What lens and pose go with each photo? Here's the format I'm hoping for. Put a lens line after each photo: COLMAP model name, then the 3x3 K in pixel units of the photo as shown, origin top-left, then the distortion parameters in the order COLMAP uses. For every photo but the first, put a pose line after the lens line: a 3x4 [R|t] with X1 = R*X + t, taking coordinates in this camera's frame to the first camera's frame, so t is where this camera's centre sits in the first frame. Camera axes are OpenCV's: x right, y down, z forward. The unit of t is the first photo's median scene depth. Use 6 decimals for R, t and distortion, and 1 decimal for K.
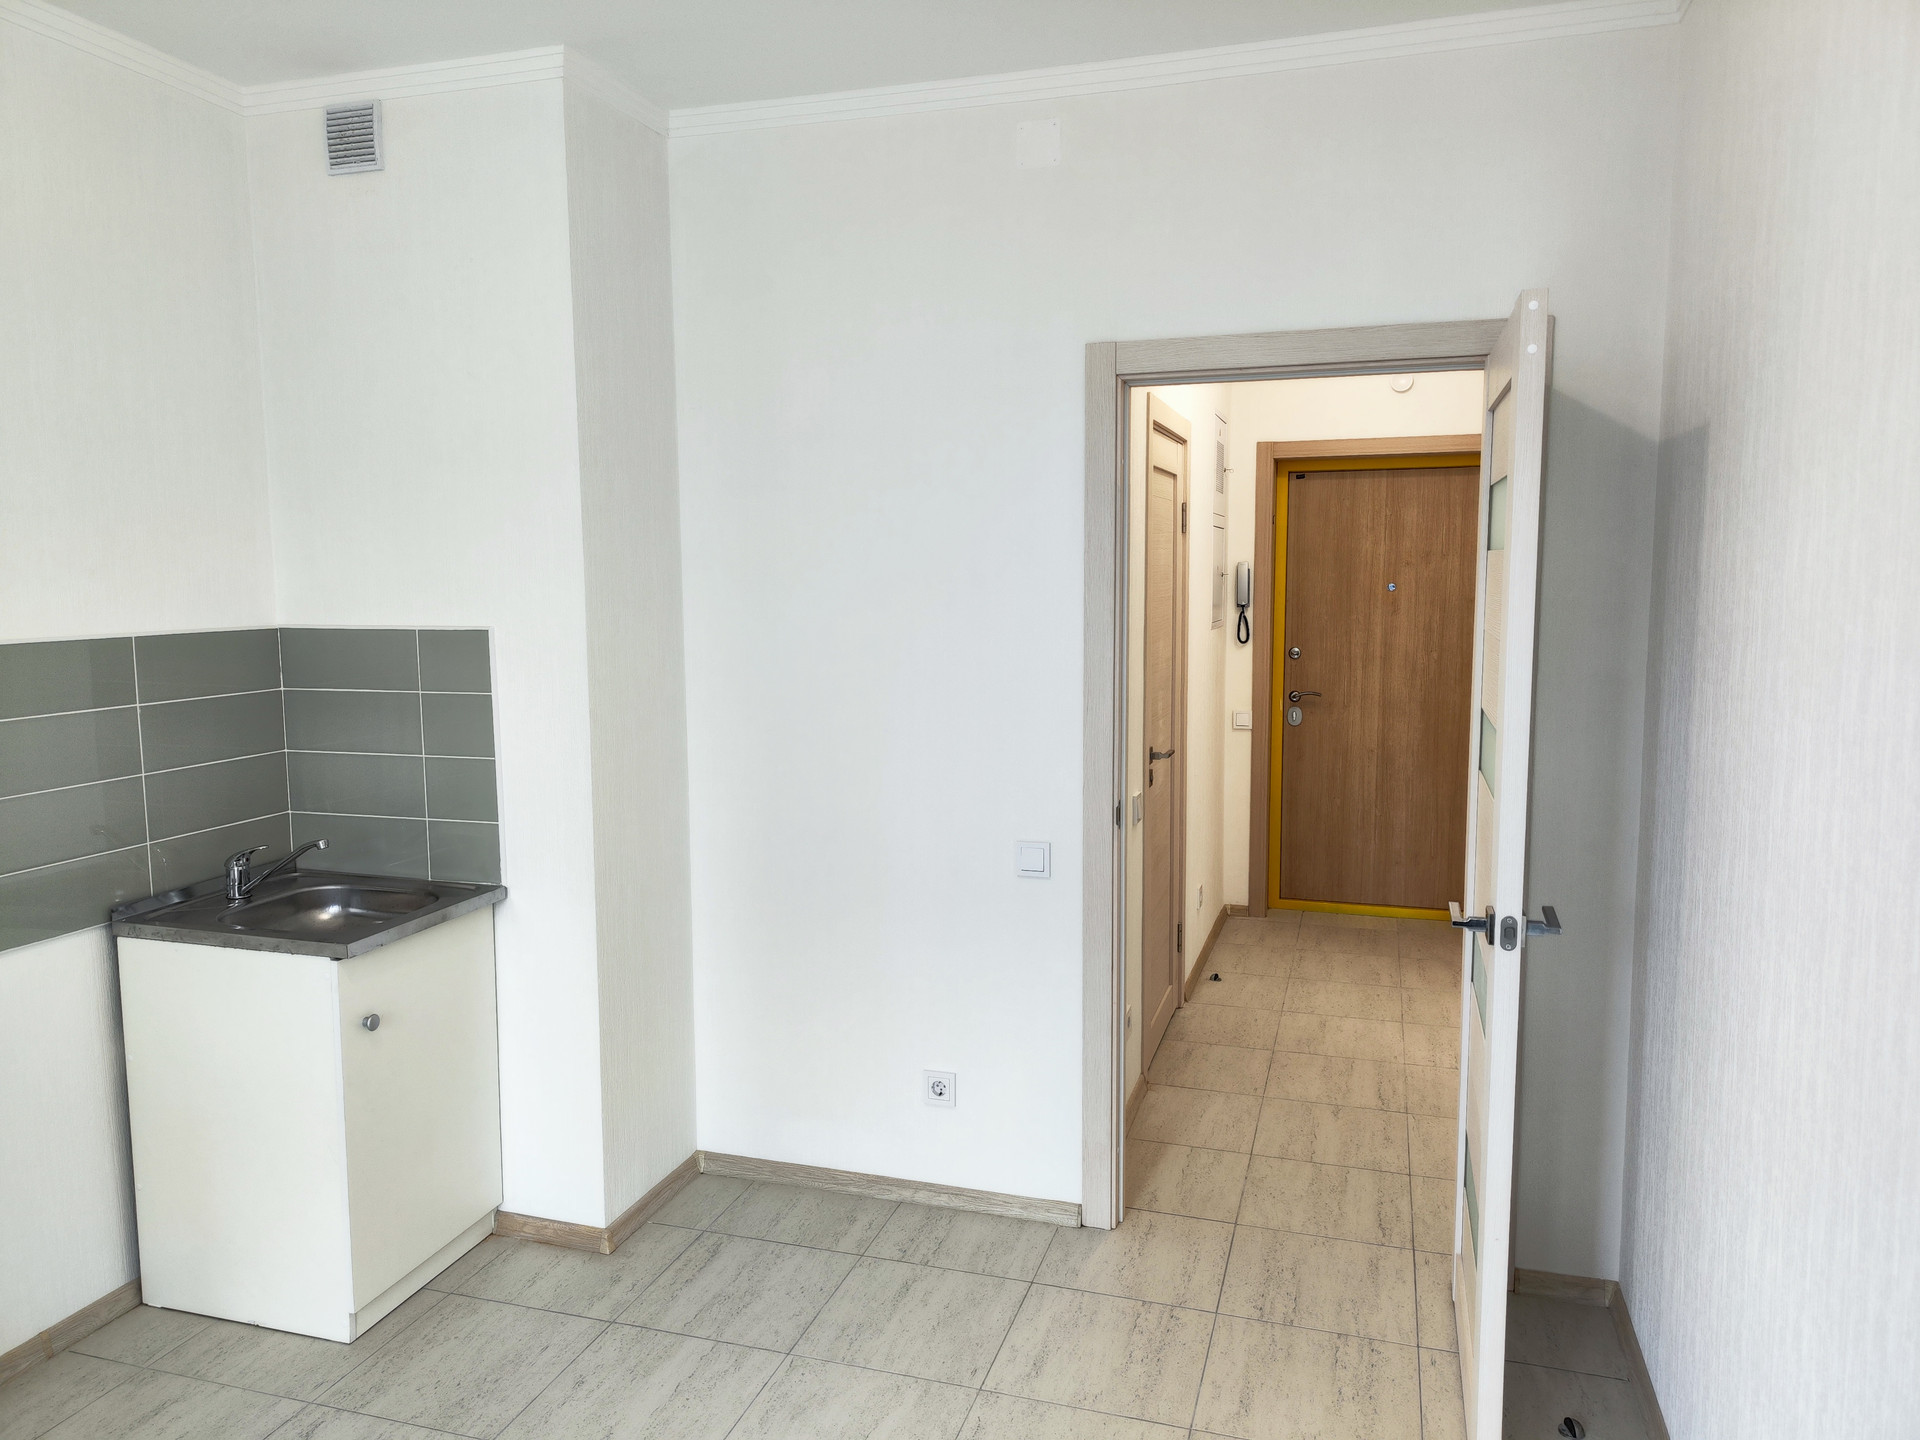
lens RADIAL K [[1336.7, 0, 955.5], [0, 1336.7, 711.6], [0, 0, 1]] dist [0.052224, 0.000401]
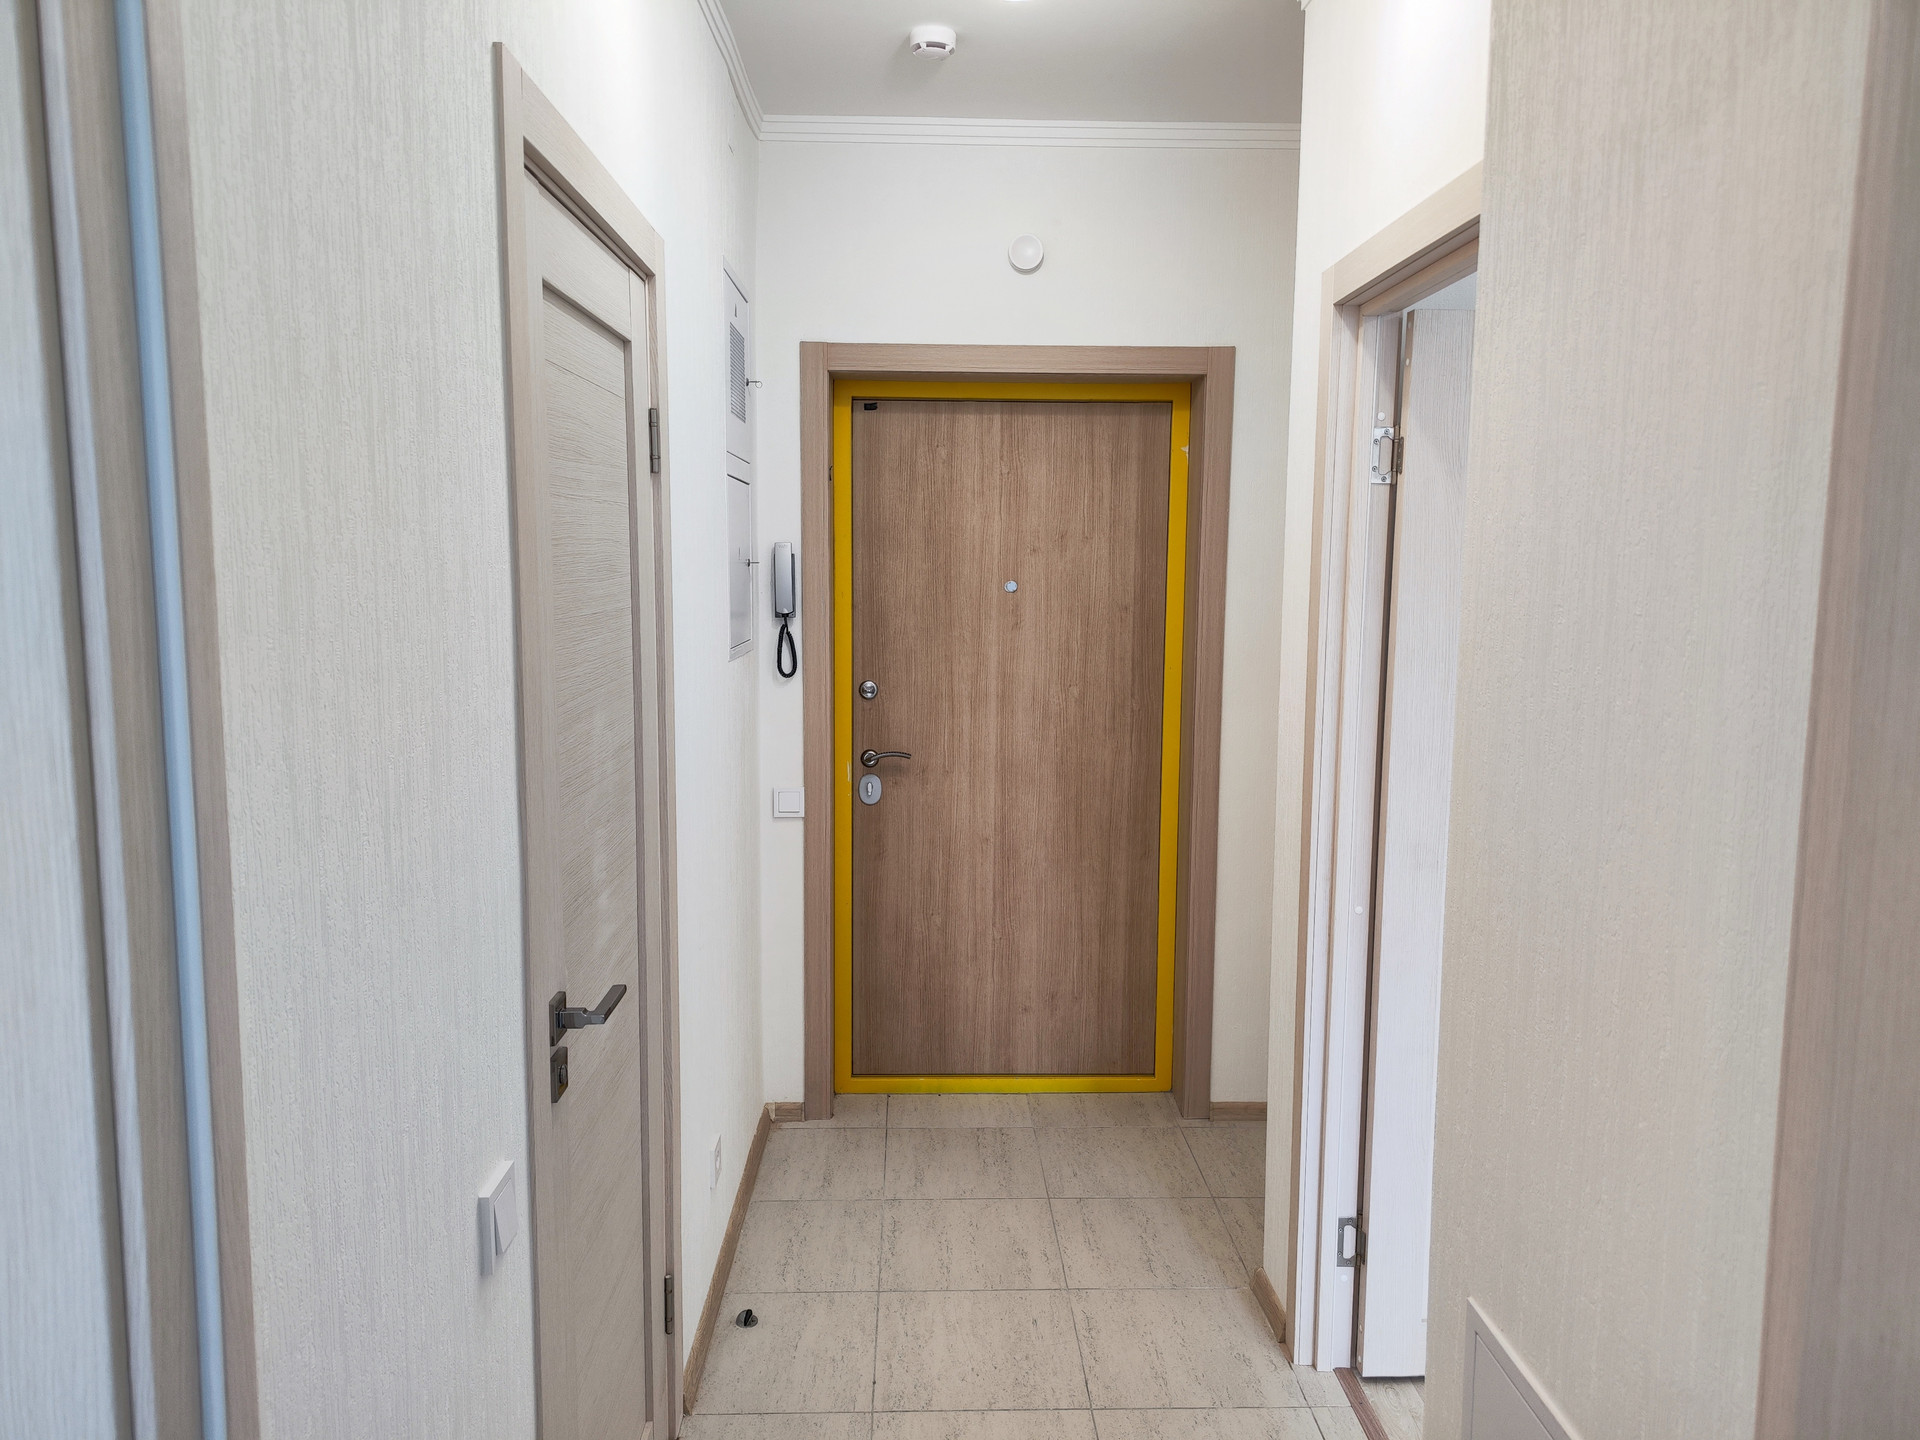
lens RADIAL K [[1336.7, 0, 955.5], [0, 1336.7, 711.6], [0, 0, 1]] dist [0.052224, 0.000401]
pose [[0.944854, -0.024831, 0.326550, 0.088782], [0.021784, 0.999678, 0.012984, -0.041632], [-0.326767, -0.005154, 0.945091, 0.403603]]
